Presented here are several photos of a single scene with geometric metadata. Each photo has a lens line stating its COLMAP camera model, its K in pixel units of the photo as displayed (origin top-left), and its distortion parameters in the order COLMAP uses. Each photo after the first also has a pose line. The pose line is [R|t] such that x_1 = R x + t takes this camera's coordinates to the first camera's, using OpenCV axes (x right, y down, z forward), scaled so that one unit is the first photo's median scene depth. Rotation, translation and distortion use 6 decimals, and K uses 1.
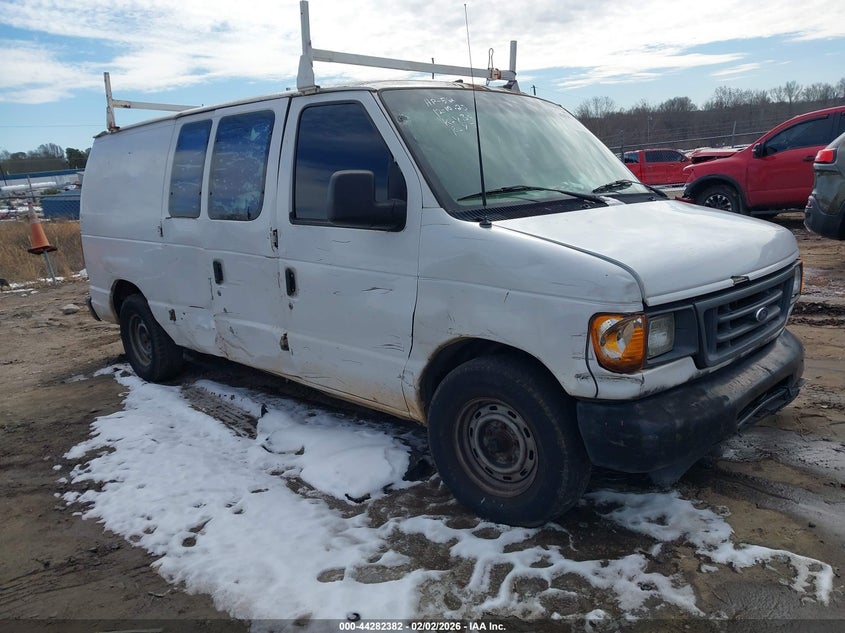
lens RADIAL K [[680.3, 0, 424.1], [0, 680.3, 340.6], [0, 0, 1]] dist [0.006648, 0.004028]
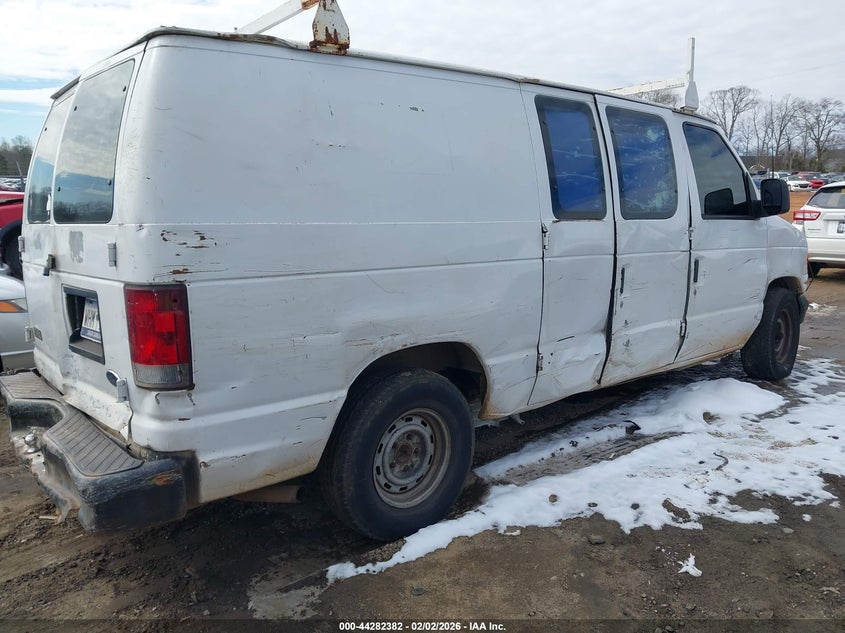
lens RADIAL K [[708.6, 0, 427.4], [0, 708.6, 317.7], [0, 0, 1]] dist [-0.004534, -0.006592]
pose [[0.042424, -0.114082, 0.992565, -1.149721], [0.231605, 0.967521, 0.101304, -0.192132], [-0.971884, 0.225585, 0.067468, 1.128047]]
